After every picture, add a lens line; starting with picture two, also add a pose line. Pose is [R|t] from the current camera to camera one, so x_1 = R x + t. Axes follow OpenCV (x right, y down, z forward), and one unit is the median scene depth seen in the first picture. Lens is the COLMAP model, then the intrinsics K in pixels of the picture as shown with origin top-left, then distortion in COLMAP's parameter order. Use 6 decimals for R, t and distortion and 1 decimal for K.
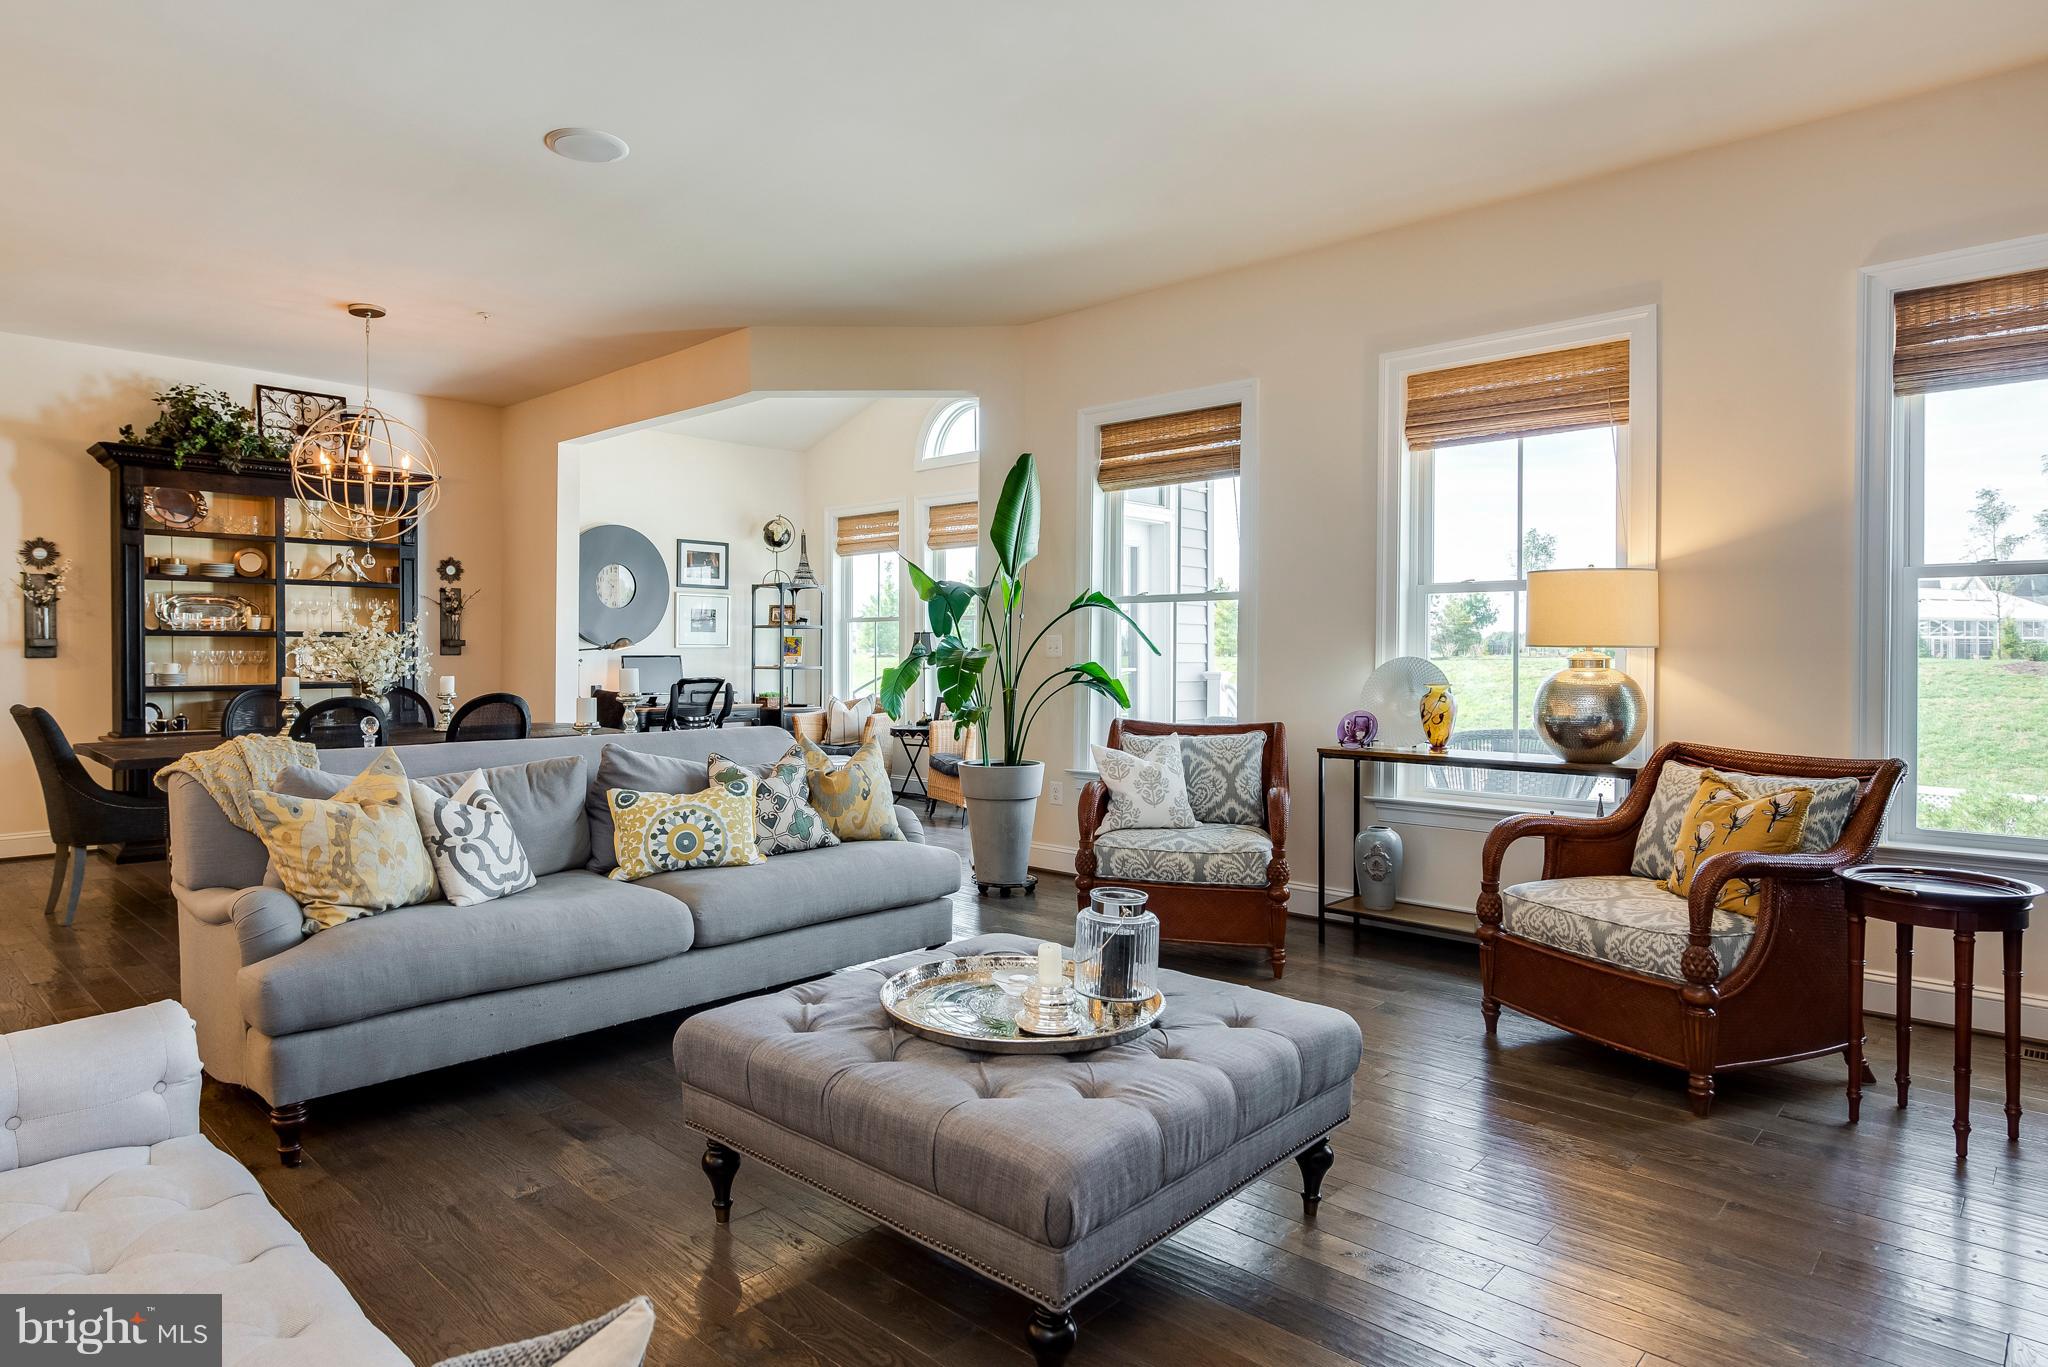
lens RADIAL K [[1157.8, 0, 979.6], [0, 1157.8, 653.6], [0, 0, 1]] dist [-0.011665, -0.003884]
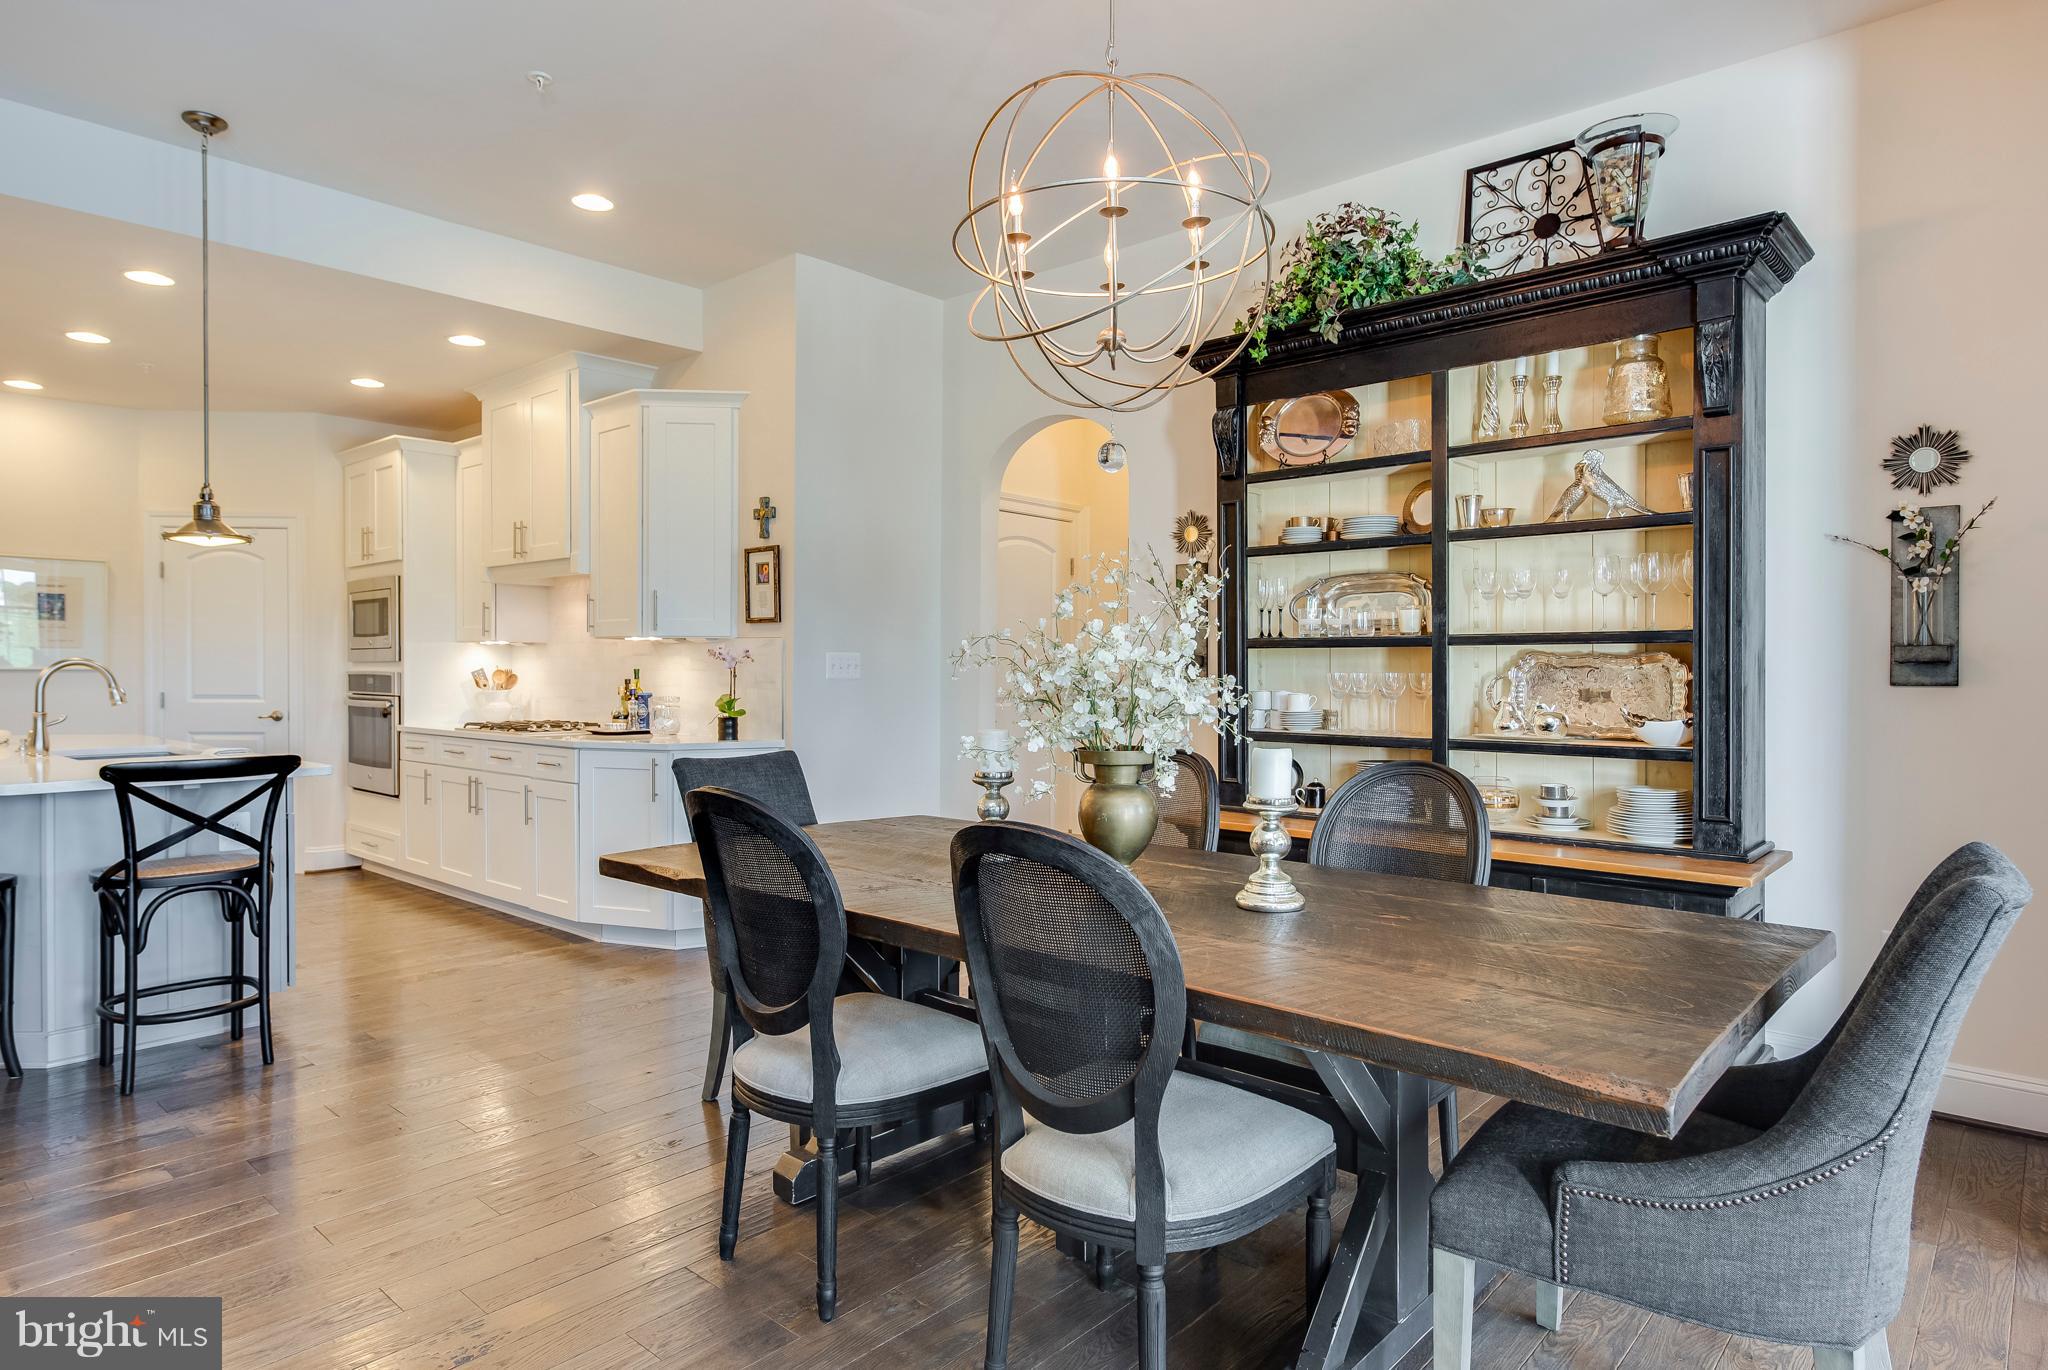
lens RADIAL K [[1167.1, 0, 1019.7], [0, 1167.1, 677.2], [0, 0, 1]] dist [0.000660, 0.007075]
pose [[0.020908, 0.007378, -0.999754, -0.127878], [-0.002584, 0.999970, 0.007325, -0.005433], [0.999778, 0.002431, 0.020926, 1.071437]]
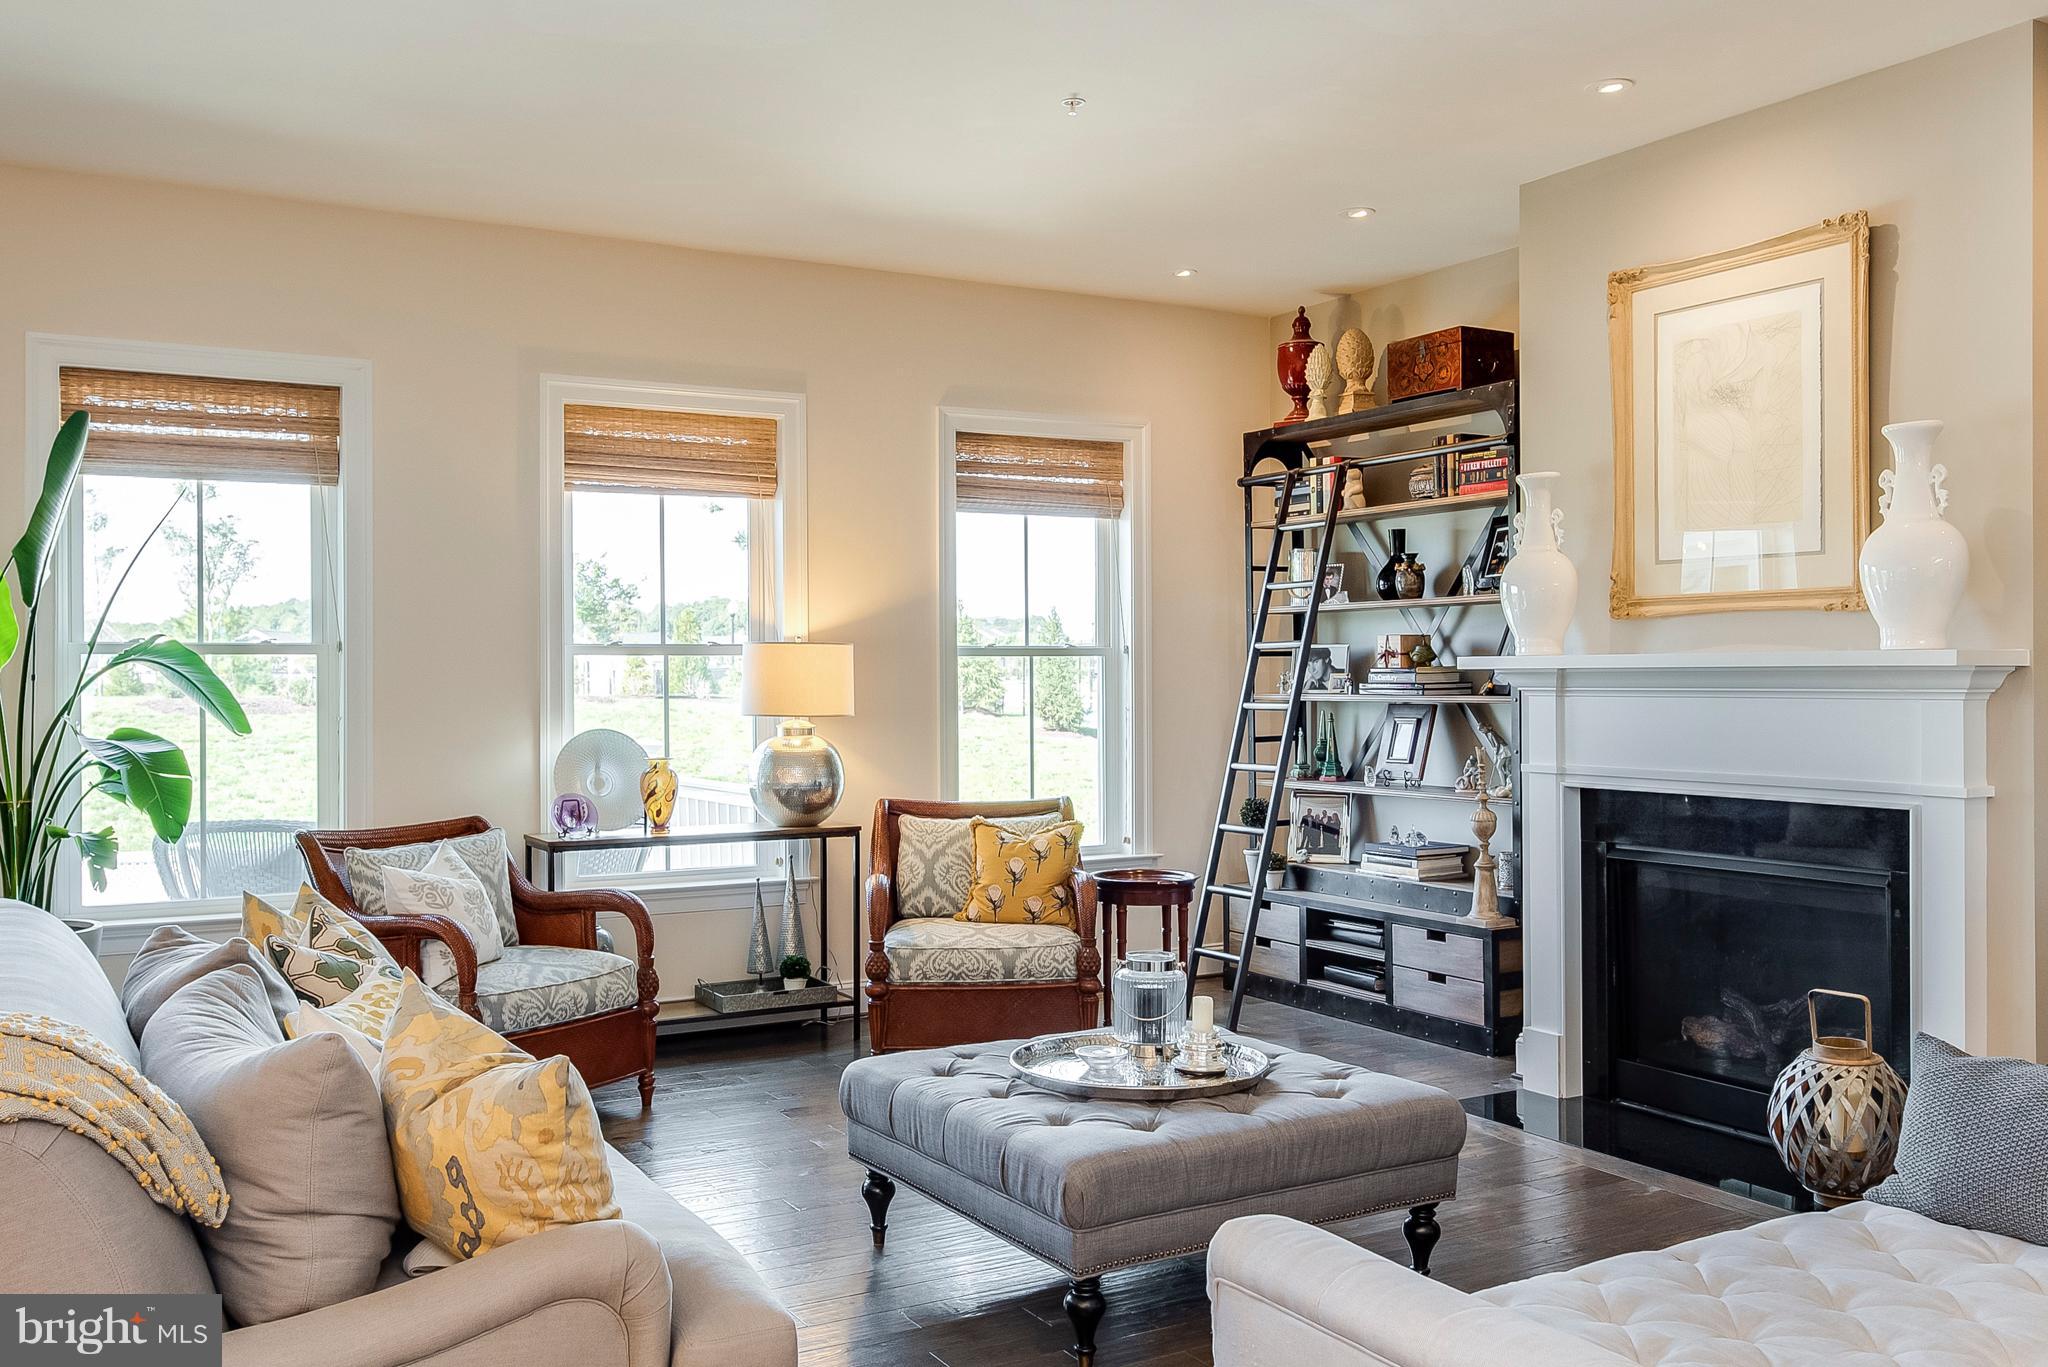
lens RADIAL K [[1752.4, 0, 976.1], [0, 1752.4, 666.9], [0, 0, 1]] dist [0.016974, -0.013594]
pose [[0.298484, -0.003363, 0.954409, -0.730507], [0.004437, 0.999988, 0.002136, -0.040918], [-0.954404, 0.003597, 0.298496, 0.285293]]
